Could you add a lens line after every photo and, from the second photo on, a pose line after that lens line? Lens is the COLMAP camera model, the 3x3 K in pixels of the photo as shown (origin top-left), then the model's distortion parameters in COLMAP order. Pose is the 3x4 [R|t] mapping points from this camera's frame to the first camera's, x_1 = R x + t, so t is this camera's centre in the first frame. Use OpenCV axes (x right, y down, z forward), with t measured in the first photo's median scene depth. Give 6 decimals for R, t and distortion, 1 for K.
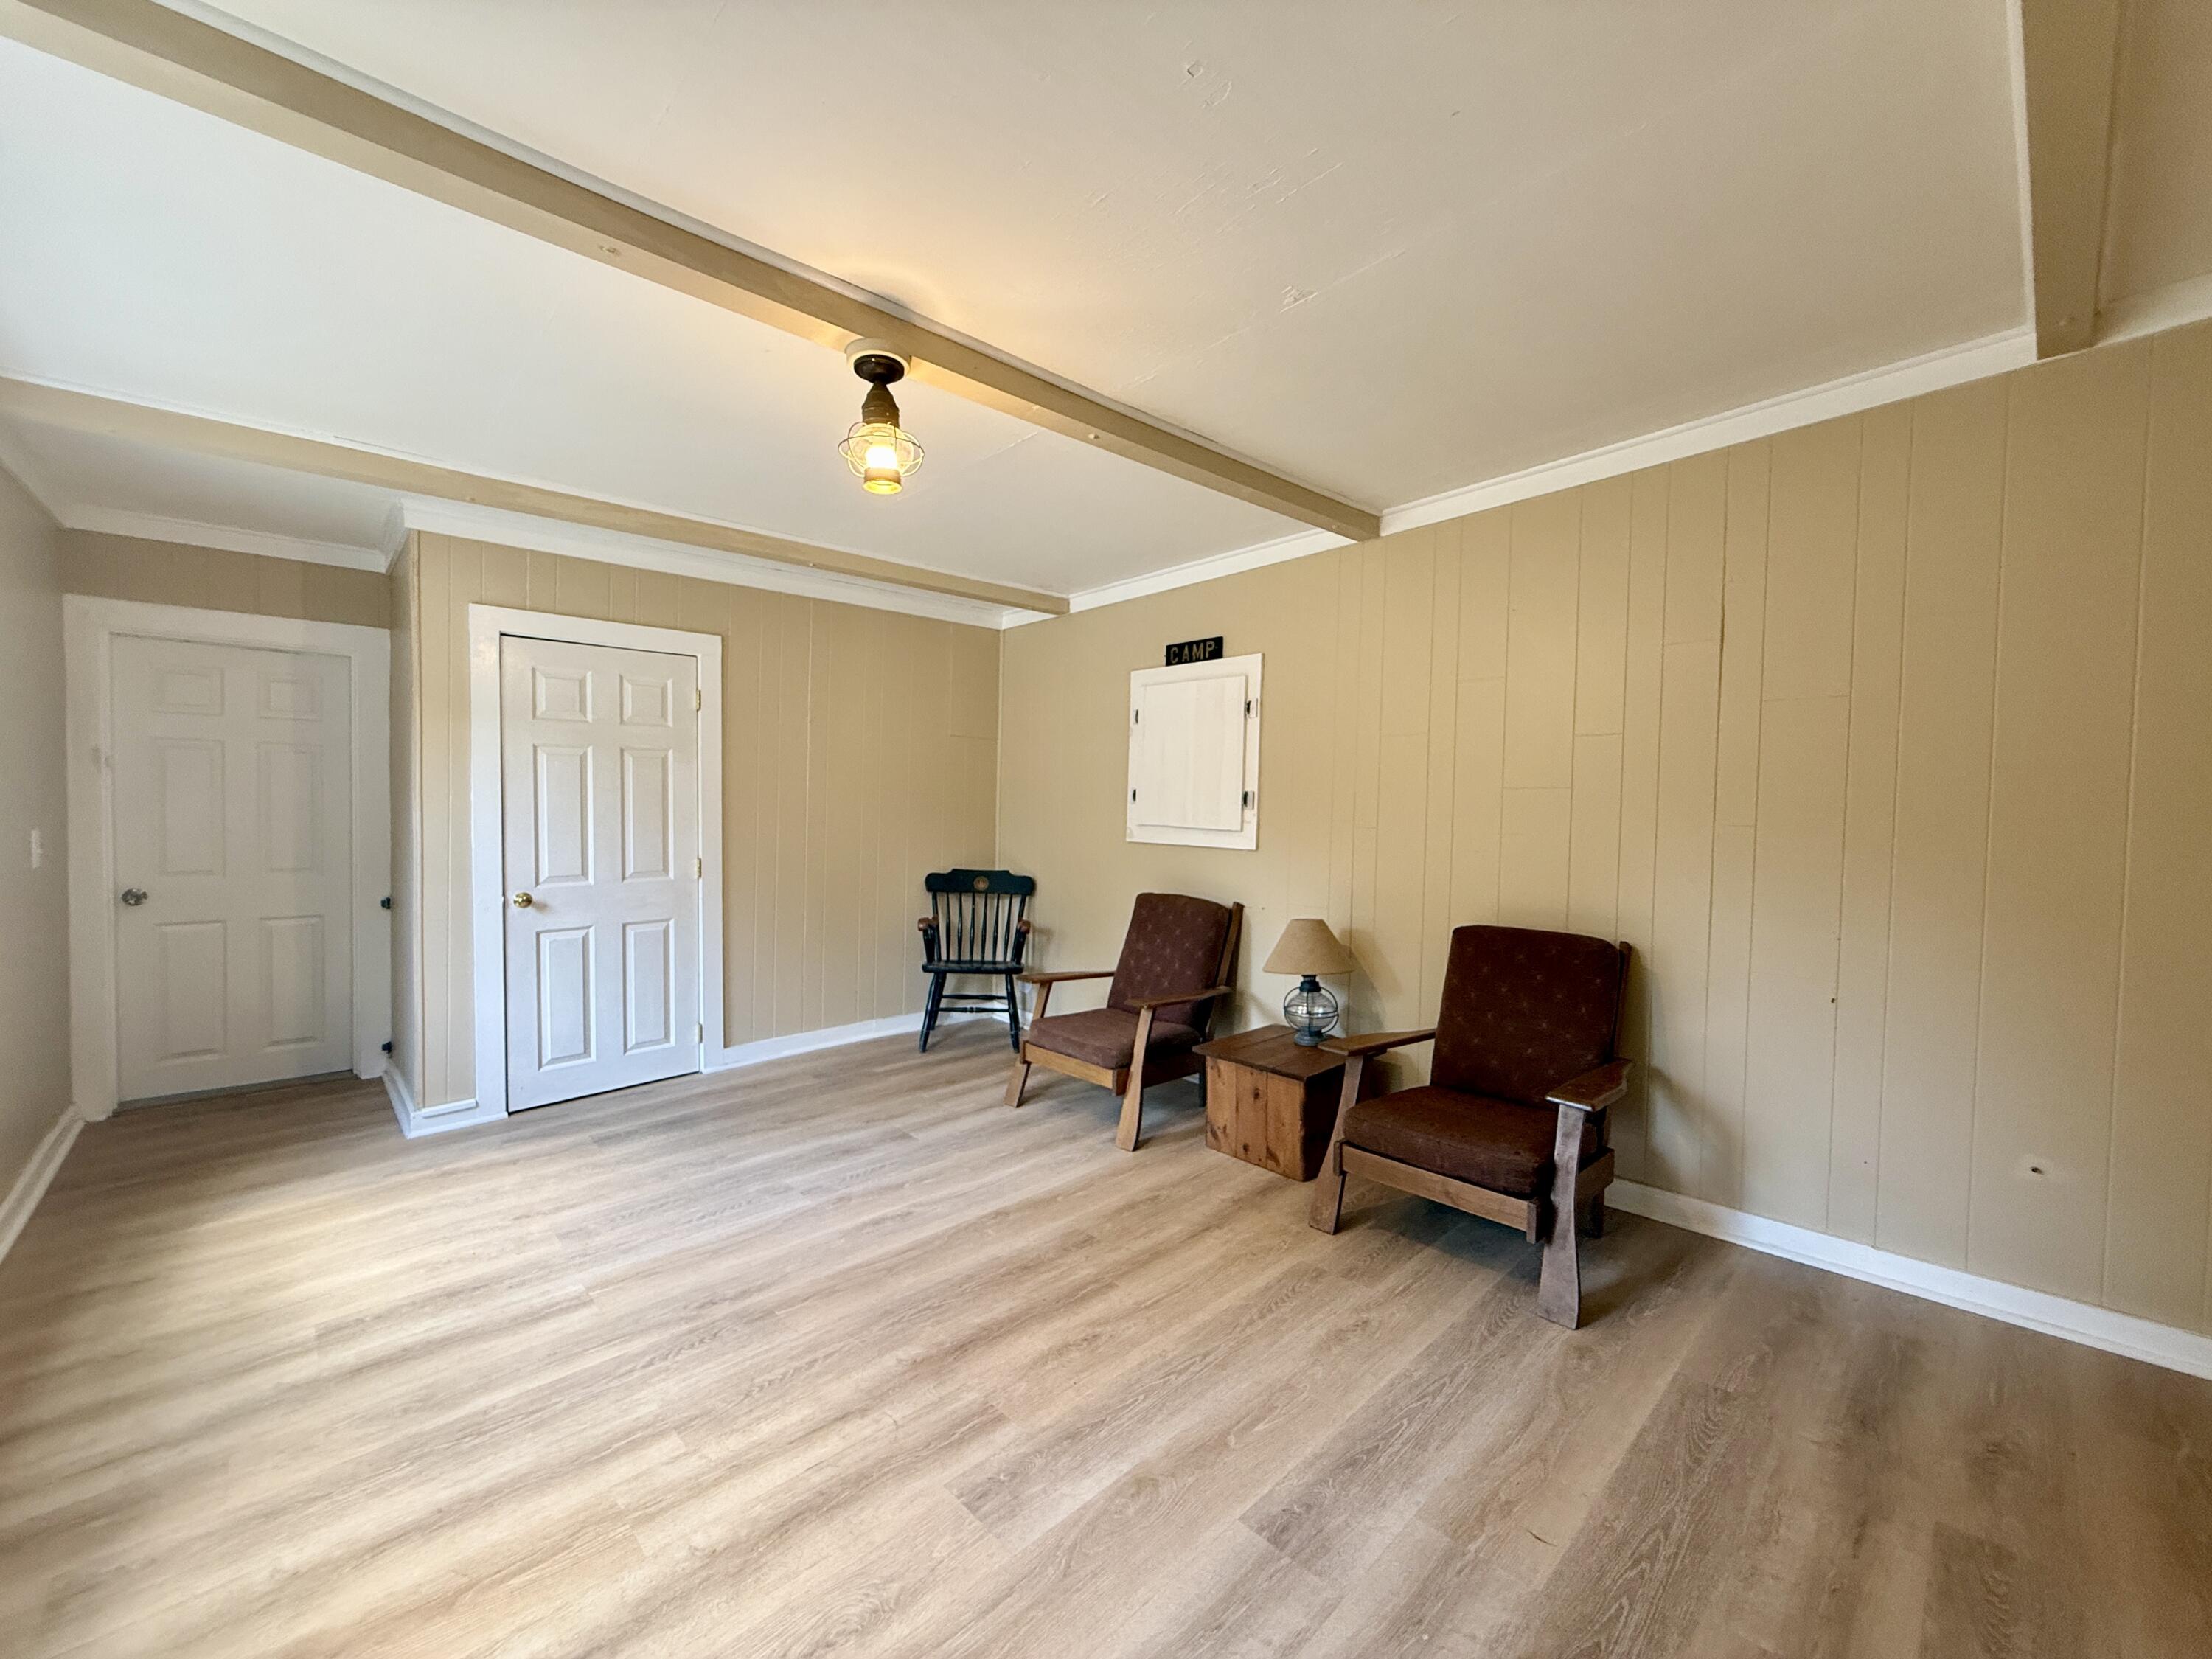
lens RADIAL K [[884.1, 0, 1106.1], [0, 884.1, 831.4], [0, 0, 1]] dist [-0.001858, 0.000575]
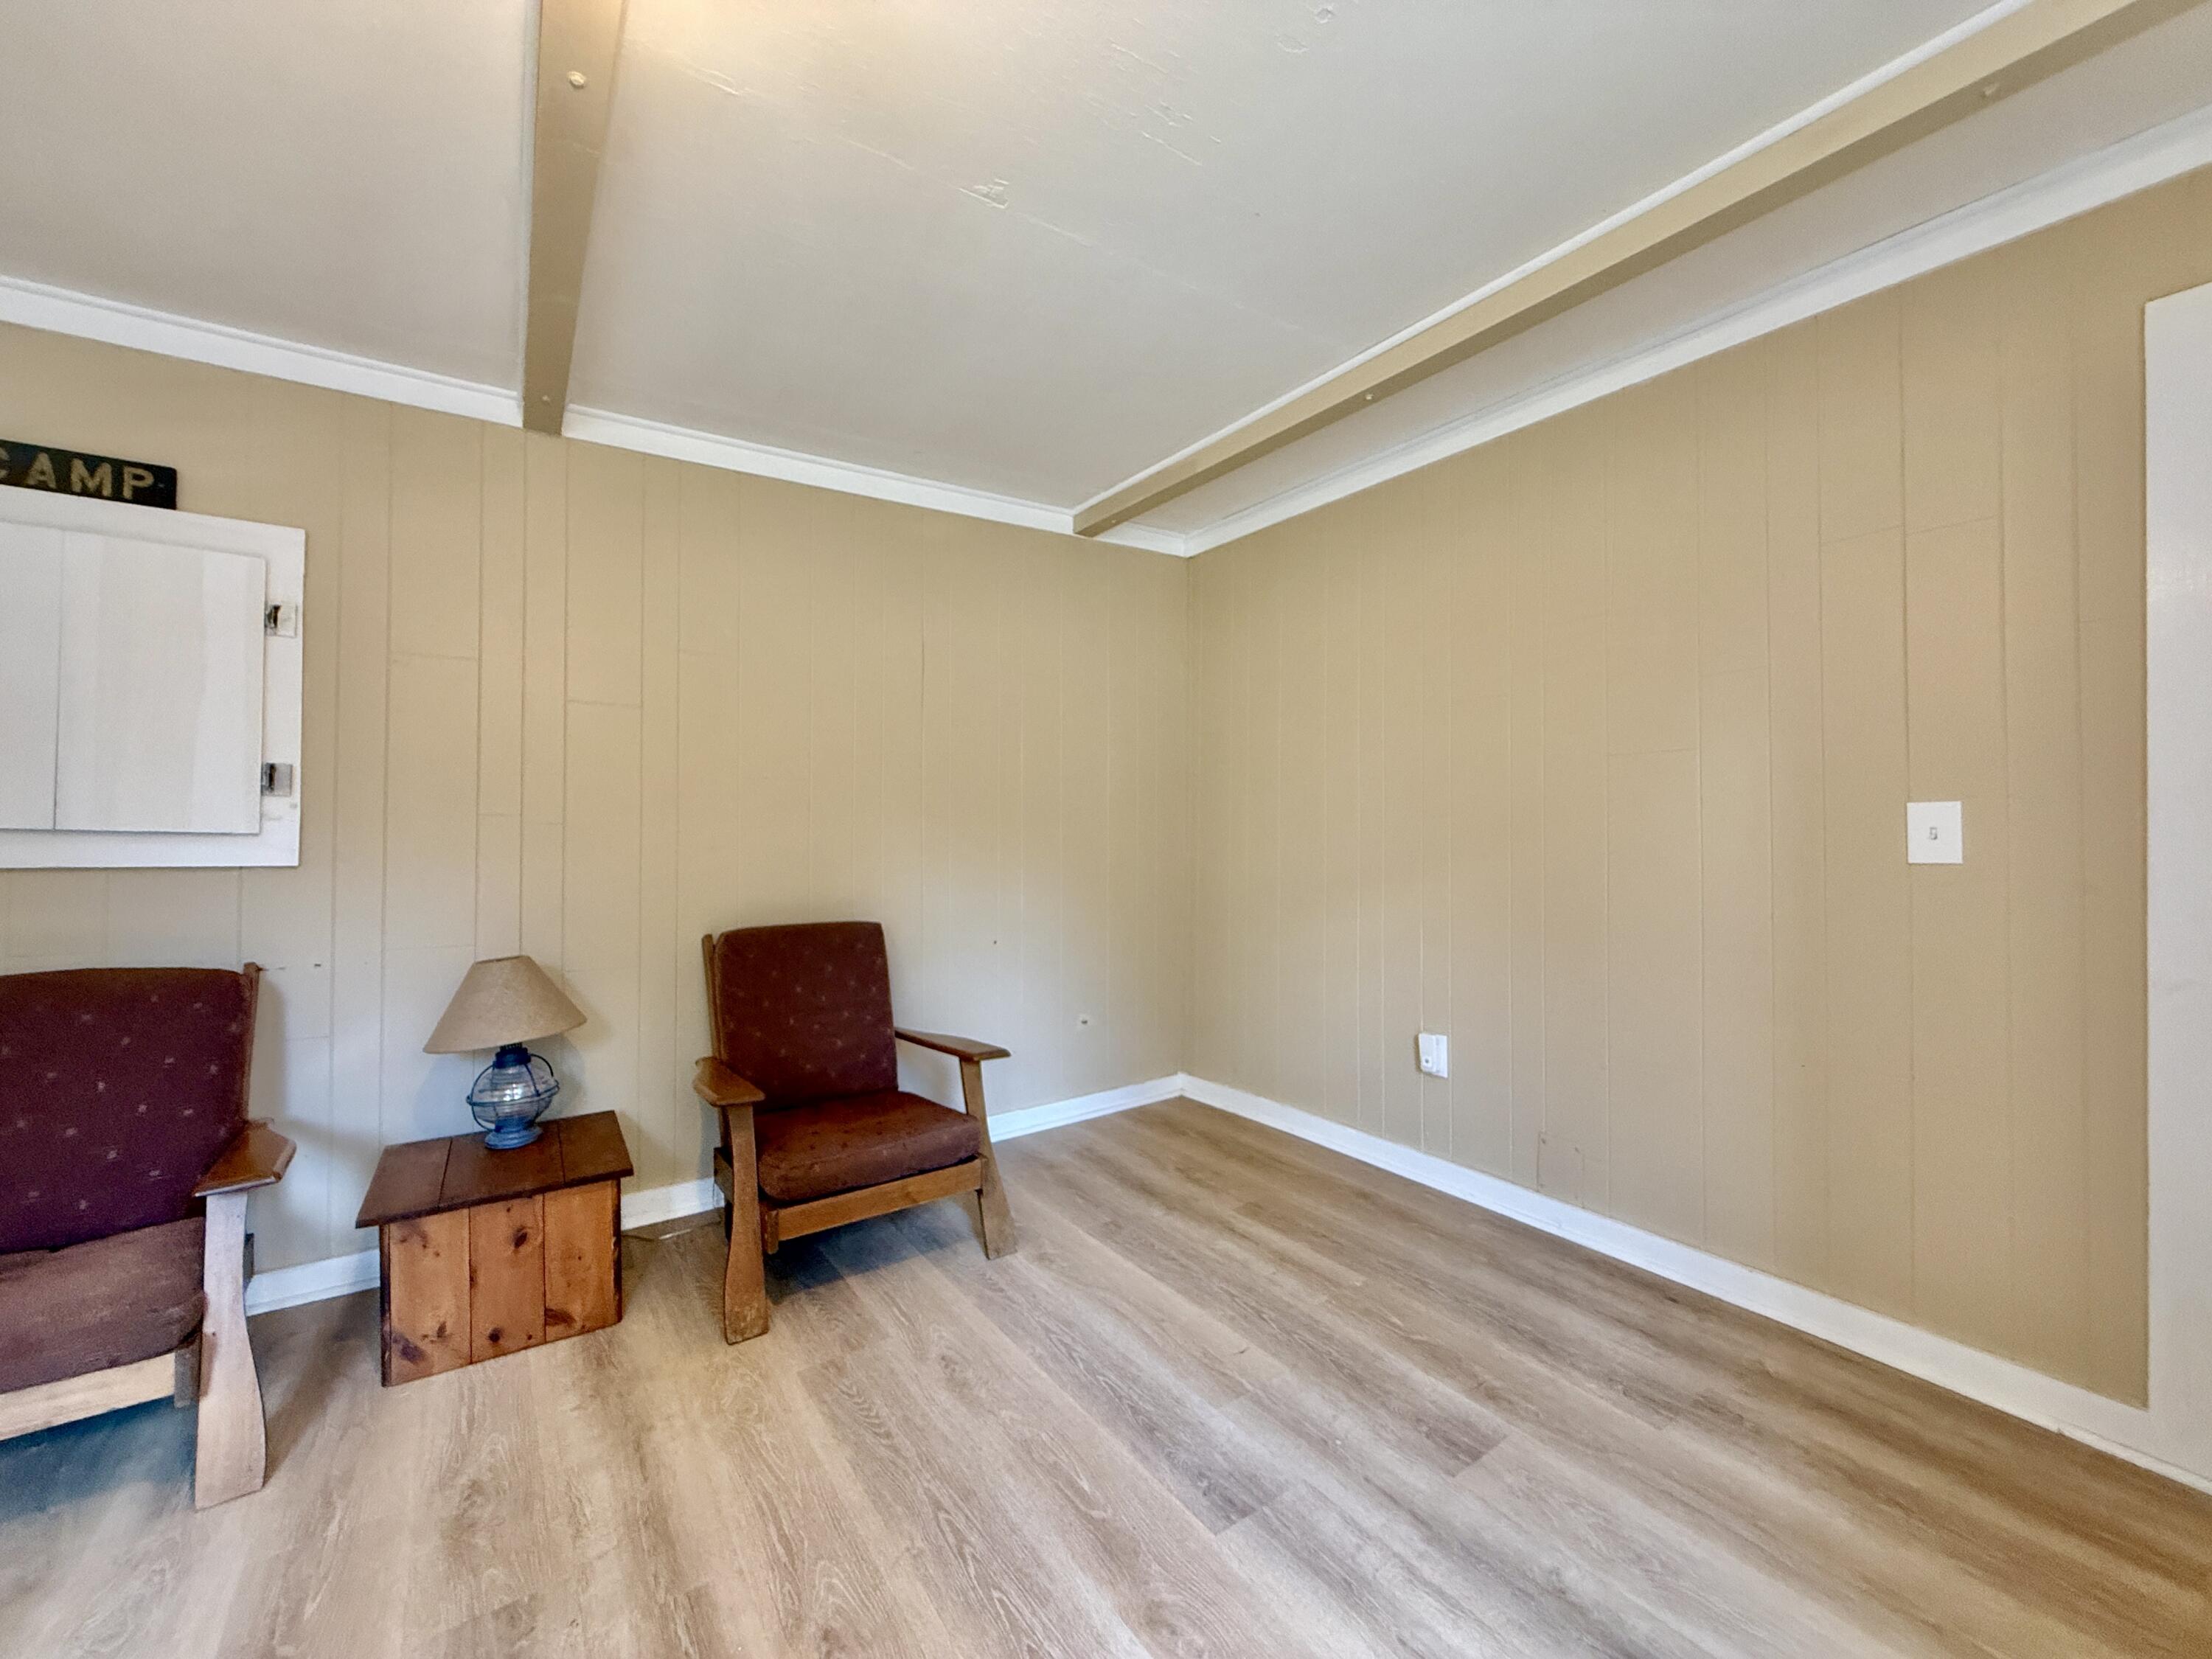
lens RADIAL K [[884.1, 0, 1103.8], [0, 884.1, 826.6], [0, 0, 1]] dist [-0.001858, 0.000575]
pose [[0.149926, -0.001304, 0.988696, -0.392129], [0.032427, 0.999468, -0.003599, 0.017675], [-0.988165, 0.032600, 0.149889, 0.476977]]
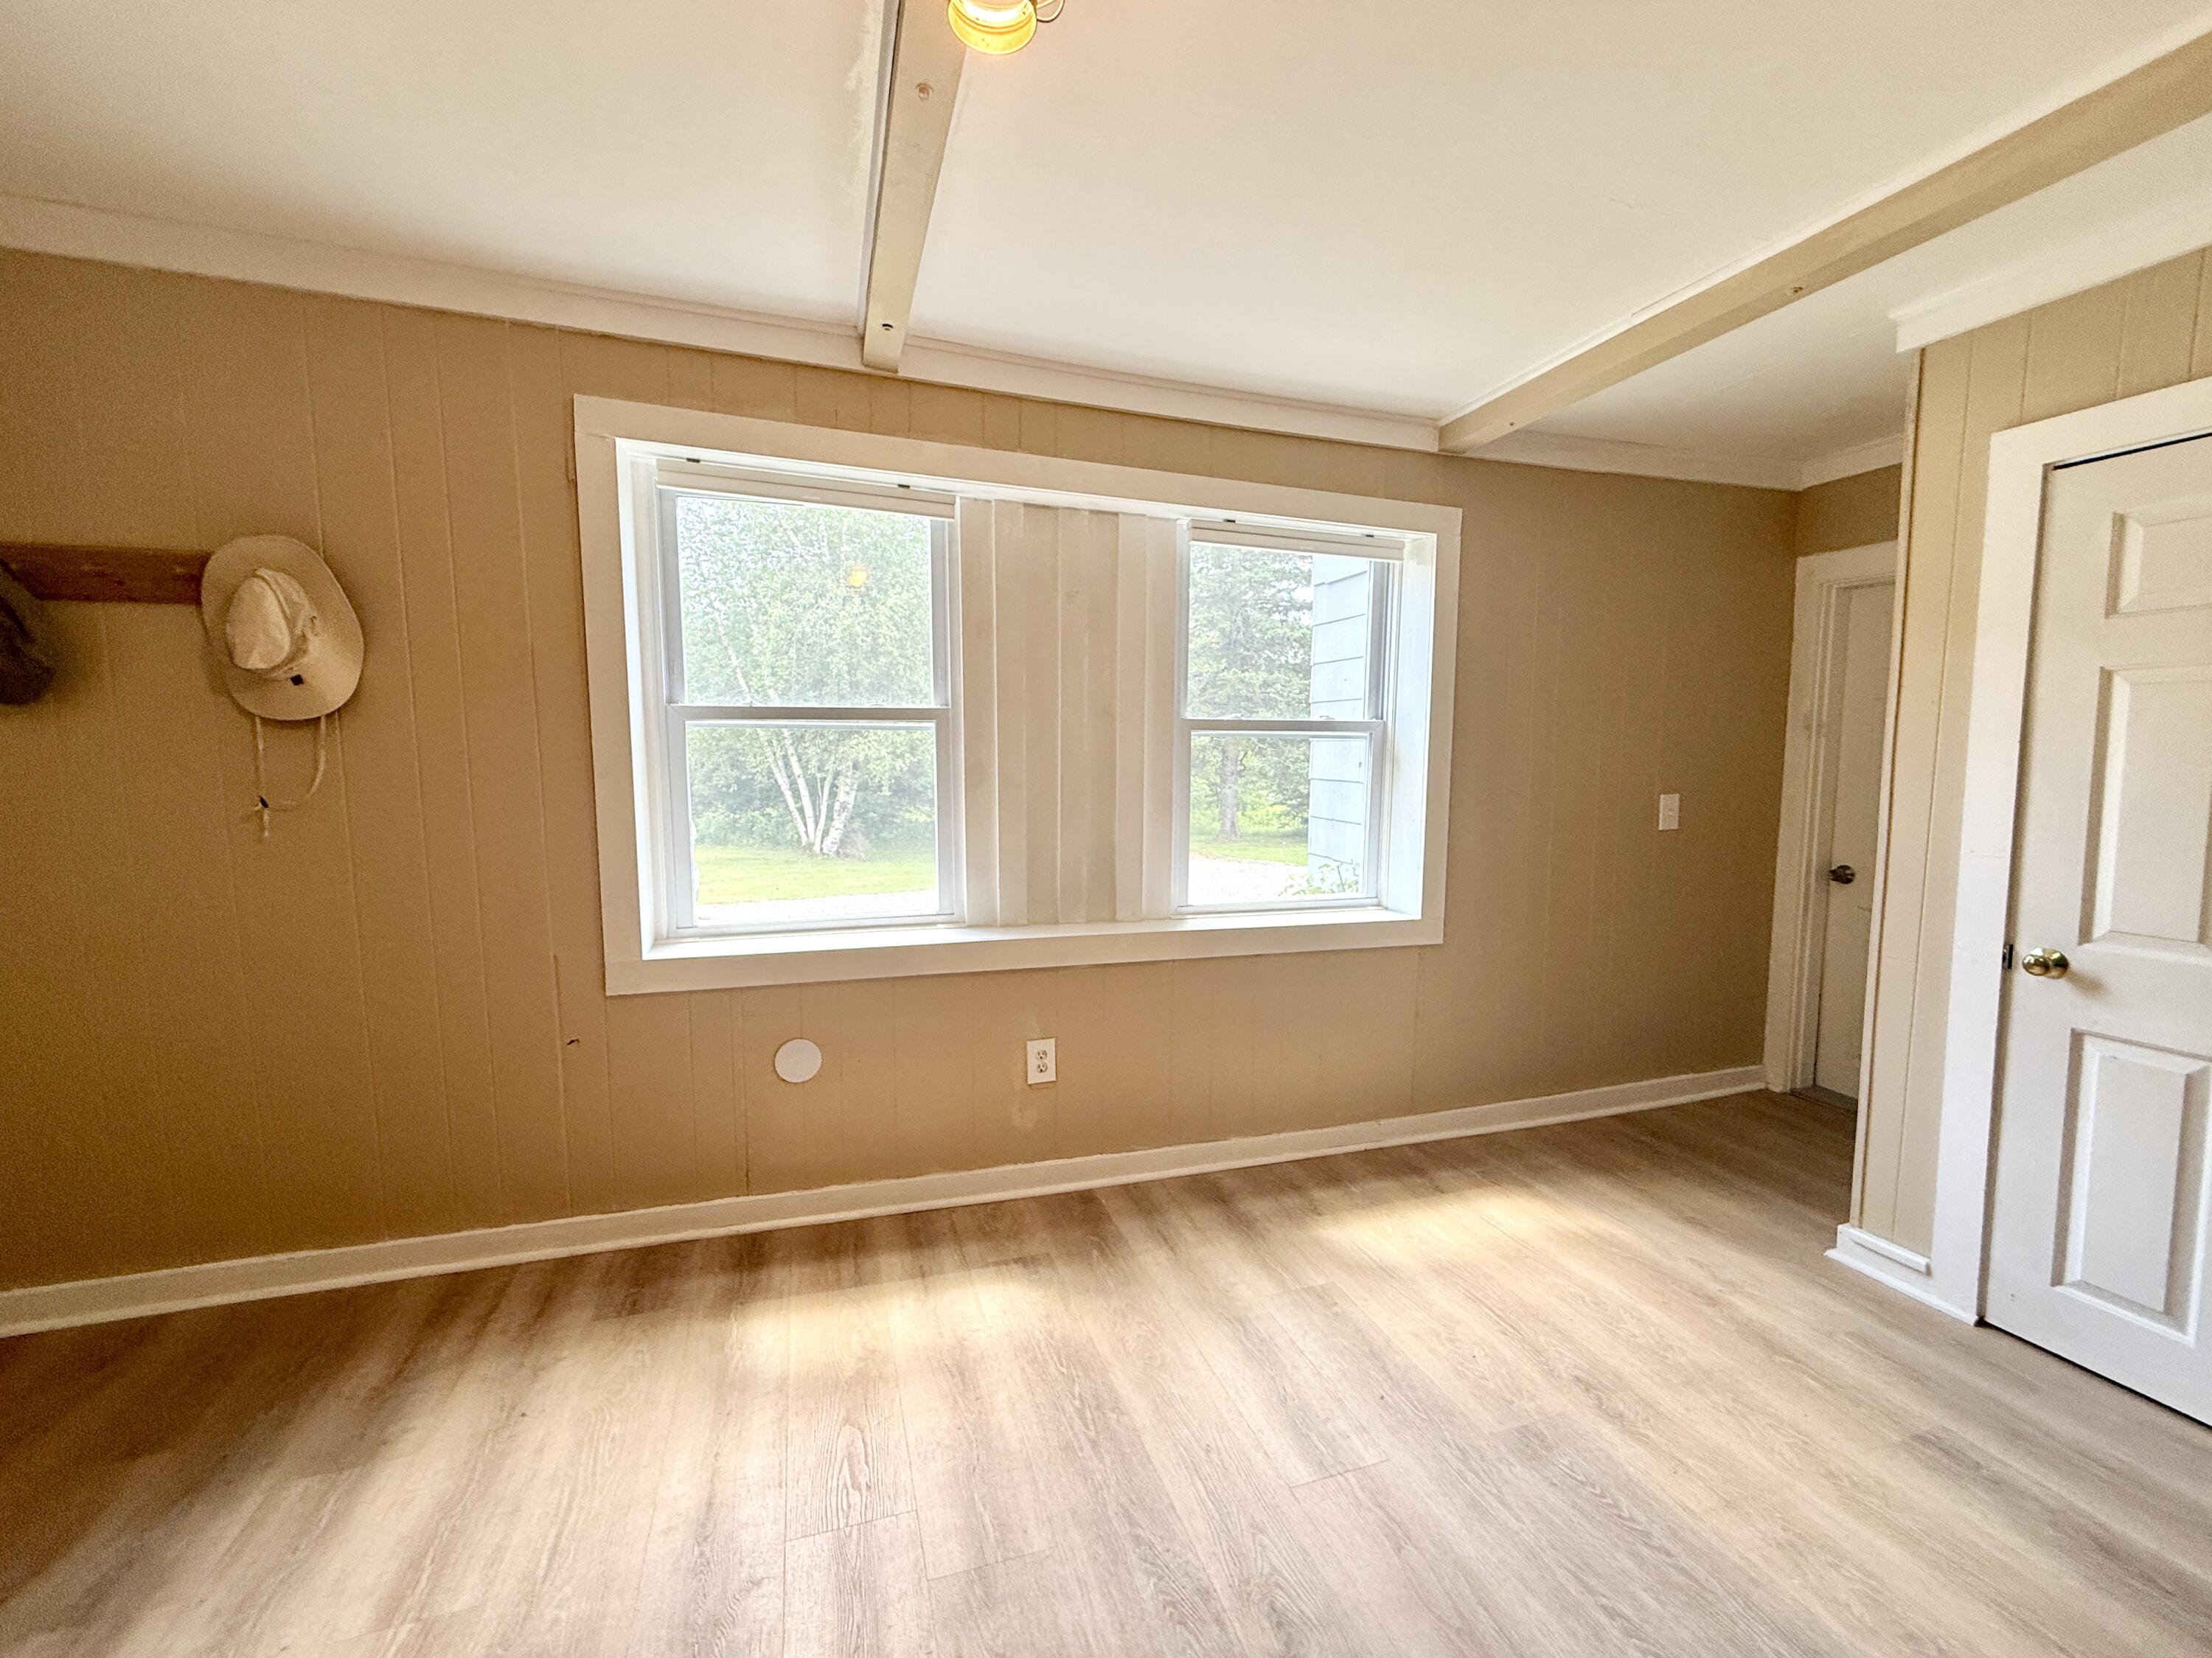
lens RADIAL K [[884.1, 0, 1083.3], [0, 884.1, 828.8], [0, 0, 1]] dist [-0.001858, 0.000575]
pose [[-0.428782, 0.070963, -0.900617, 0.078709], [-0.040420, 0.994405, 0.097597, -0.036461], [0.902503, 0.078251, -0.423514, 0.793636]]
